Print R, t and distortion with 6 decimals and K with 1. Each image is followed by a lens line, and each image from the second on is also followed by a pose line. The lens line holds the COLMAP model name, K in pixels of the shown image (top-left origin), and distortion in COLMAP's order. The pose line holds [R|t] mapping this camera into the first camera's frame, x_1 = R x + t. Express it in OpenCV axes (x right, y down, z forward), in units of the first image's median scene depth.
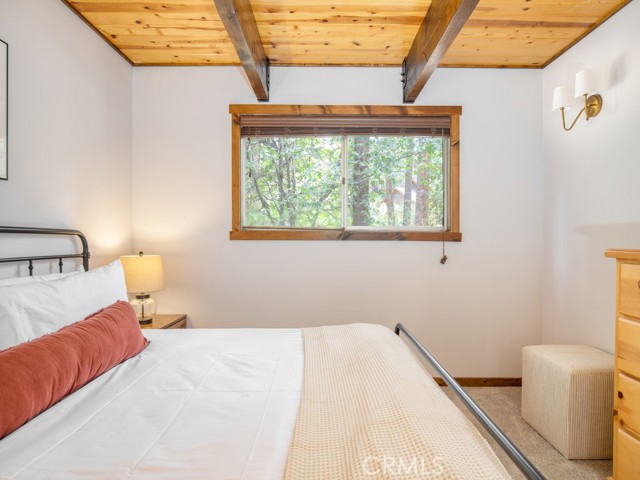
lens RADIAL K [[352.2, 0, 320.1], [0, 352.2, 240.9], [0, 0, 1]] dist [-0.005455, -0.000008]
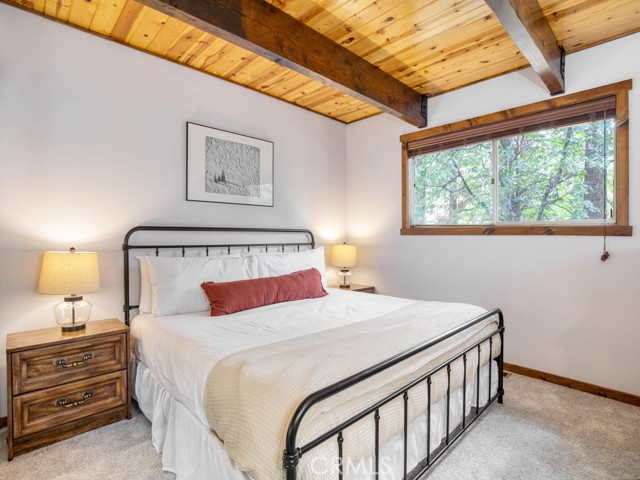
lens RADIAL K [[322.5, 0, 320.0], [0, 322.5, 238.4], [0, 0, 1]] dist [0.004984, 0.001082]
pose [[0.702015, 0.004677, -0.712147, 0.428855], [-0.000256, 0.999980, 0.006315, 0.002419], [0.712162, -0.004251, 0.702002, -0.103876]]
